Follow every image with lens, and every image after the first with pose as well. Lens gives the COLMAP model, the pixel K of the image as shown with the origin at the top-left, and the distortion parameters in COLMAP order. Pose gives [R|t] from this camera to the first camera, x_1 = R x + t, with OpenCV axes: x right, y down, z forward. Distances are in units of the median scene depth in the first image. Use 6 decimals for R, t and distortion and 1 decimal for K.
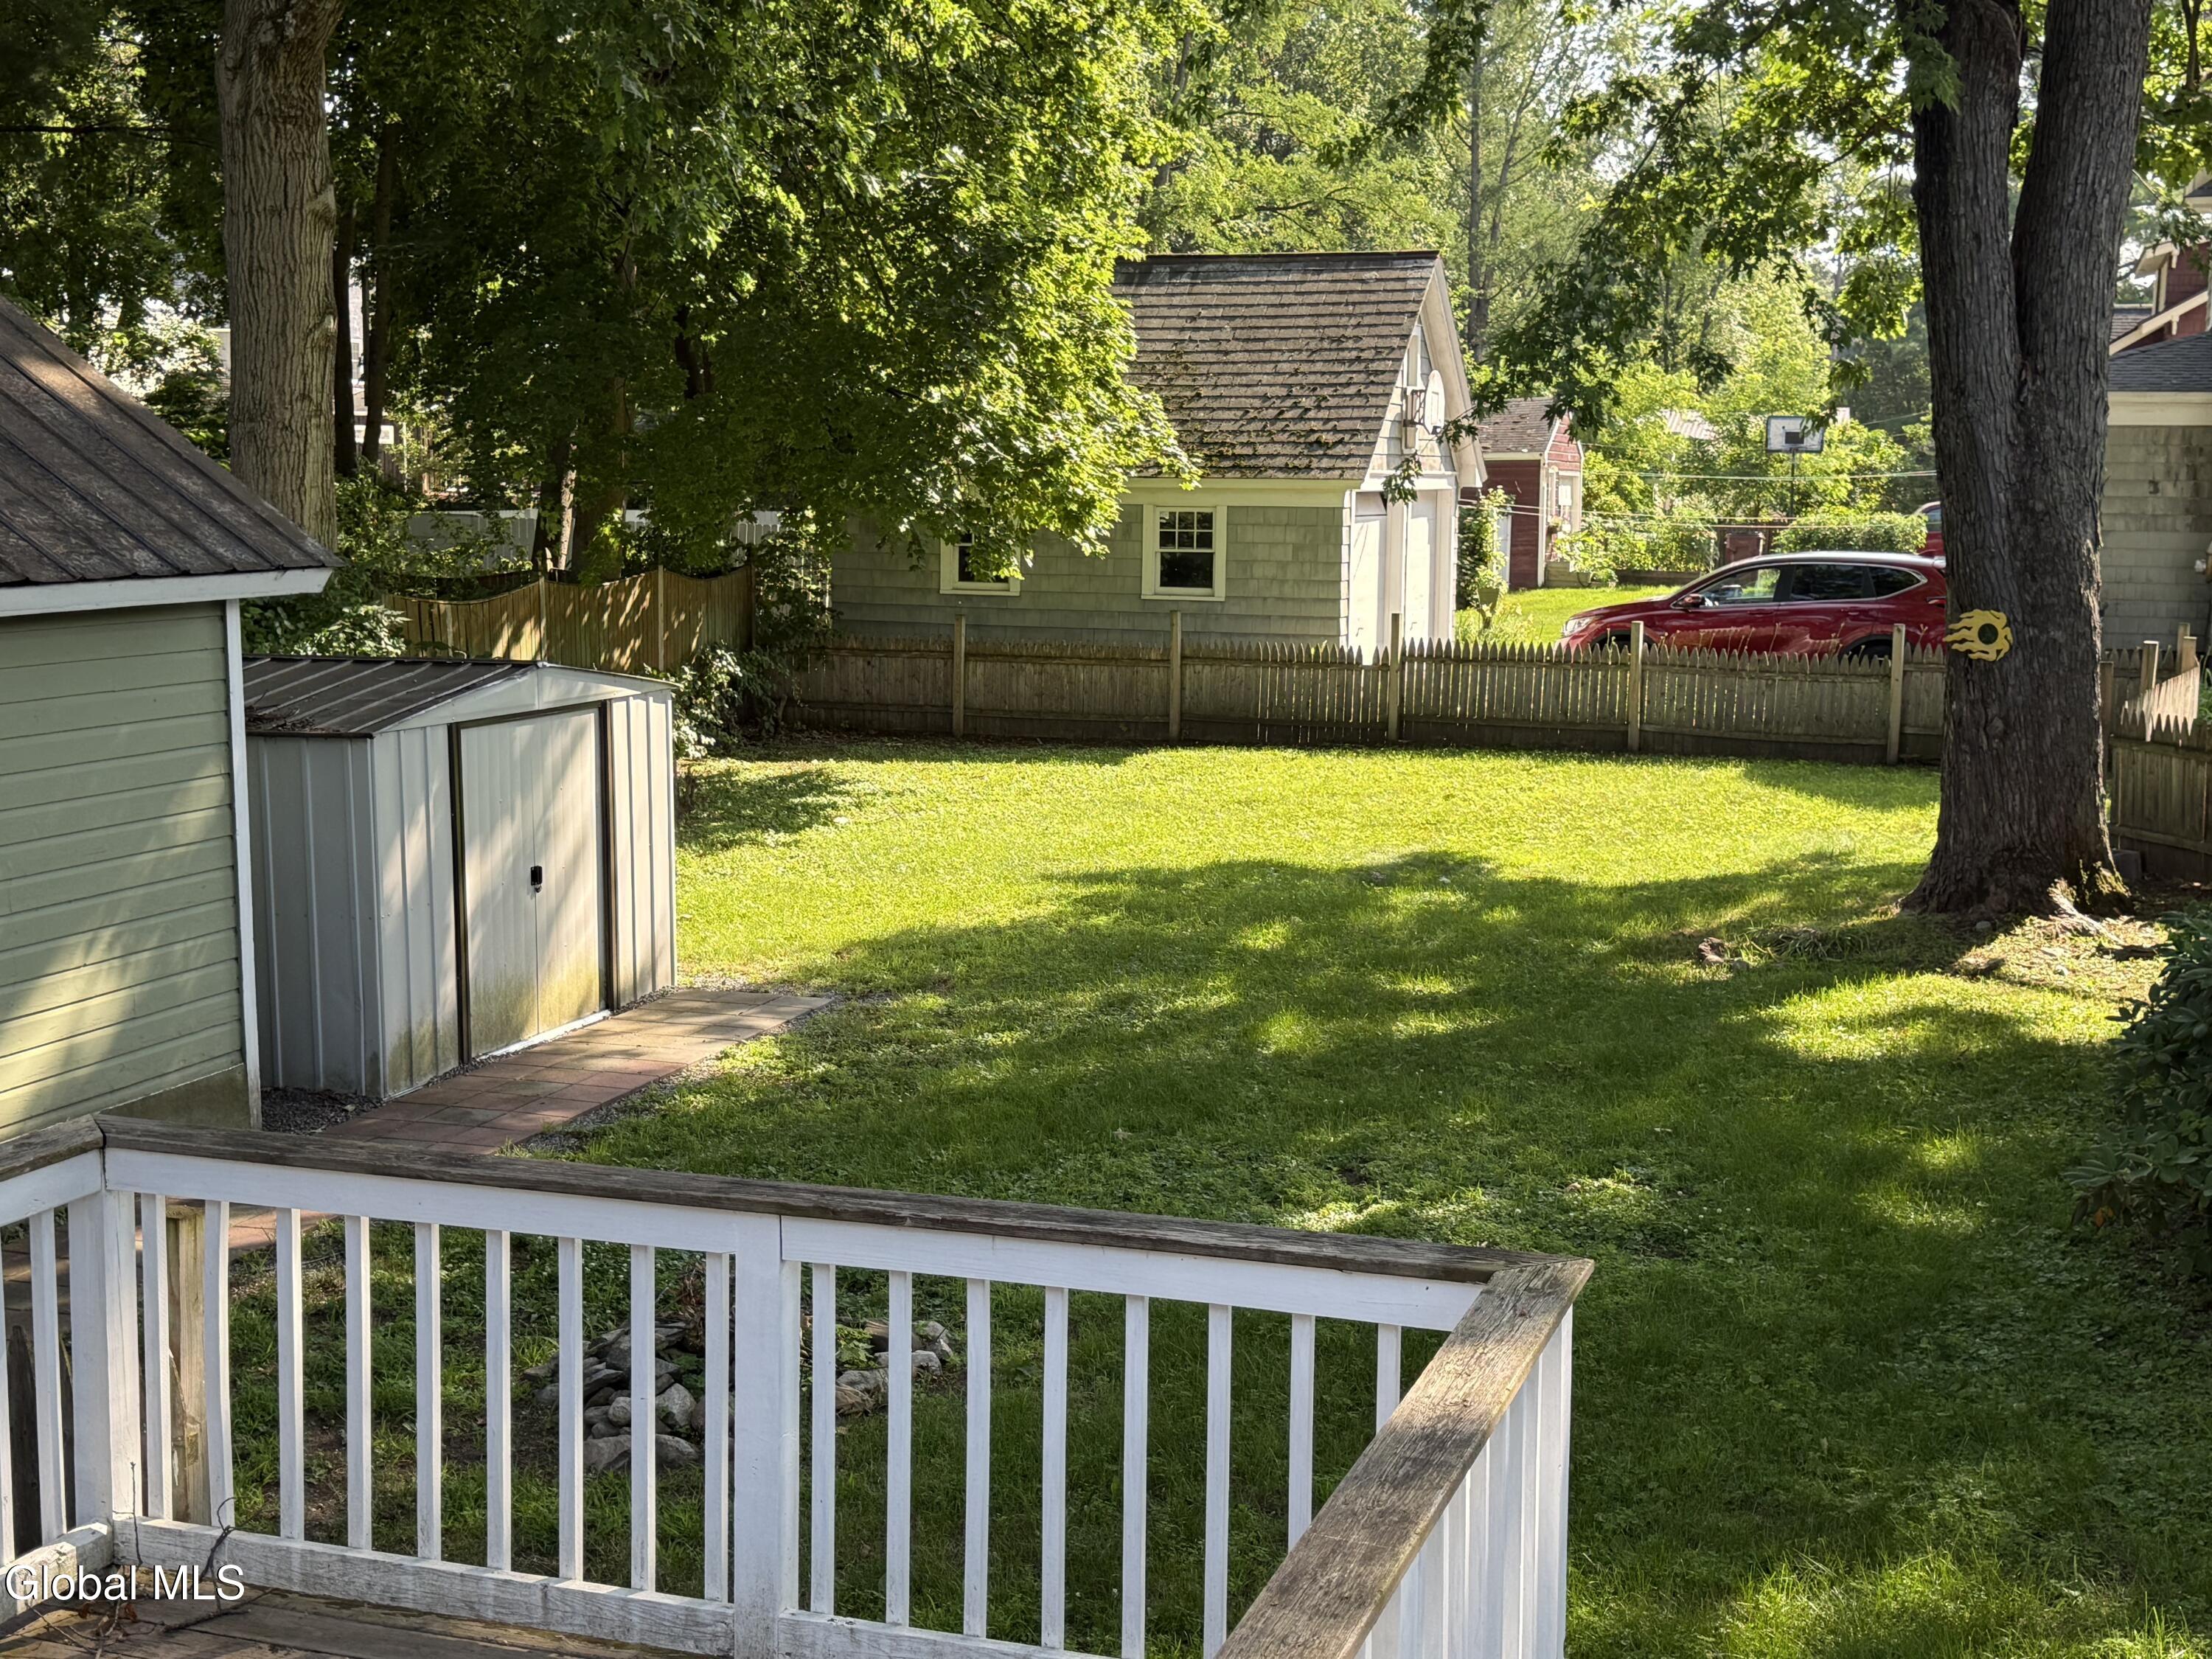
lens RADIAL K [[2814.2, 0, 1099.0], [0, 2814.2, 823.3], [0, 0, 1]] dist [0.179467, -0.194596]
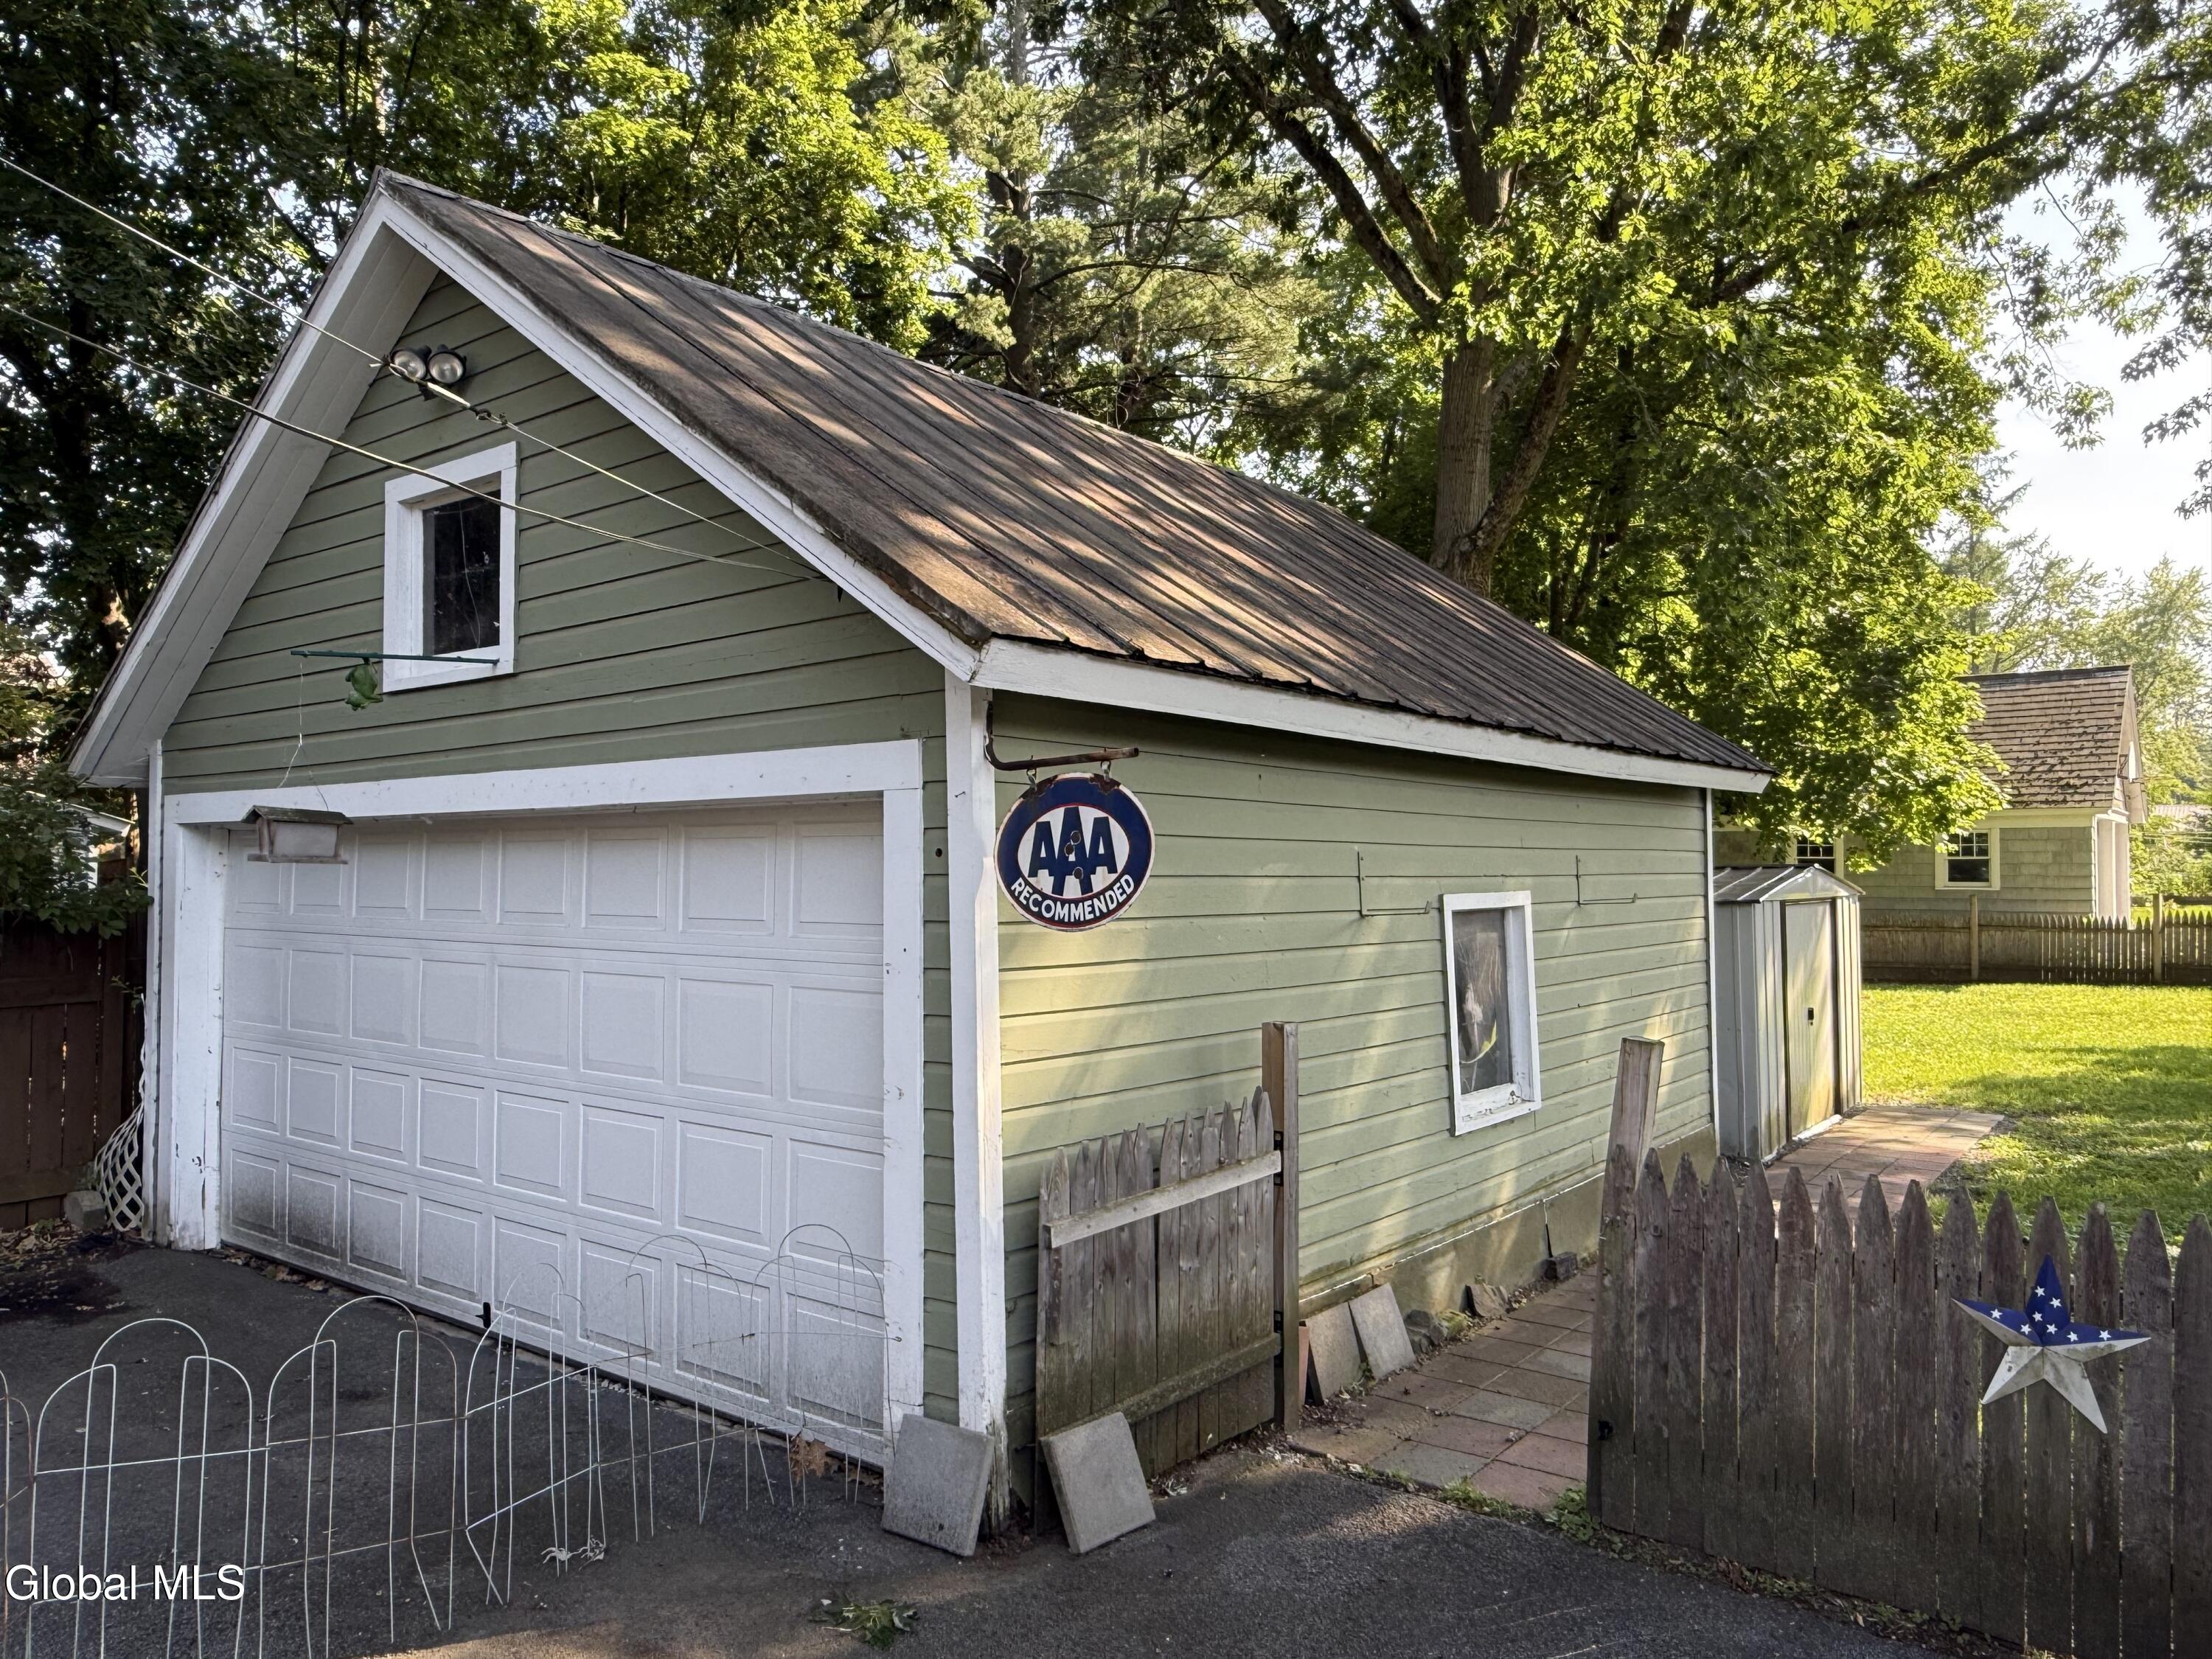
lens RADIAL K [[1522.9, 0, 1106.2], [0, 1522.9, 823.1], [0, 0, 1]] dist [0.005244, 0.002110]
pose [[0.946049, -0.020970, -0.323344, -0.179579], [-0.031017, 0.987461, -0.154789, 0.033915], [0.322535, 0.156467, 0.933536, 0.094135]]
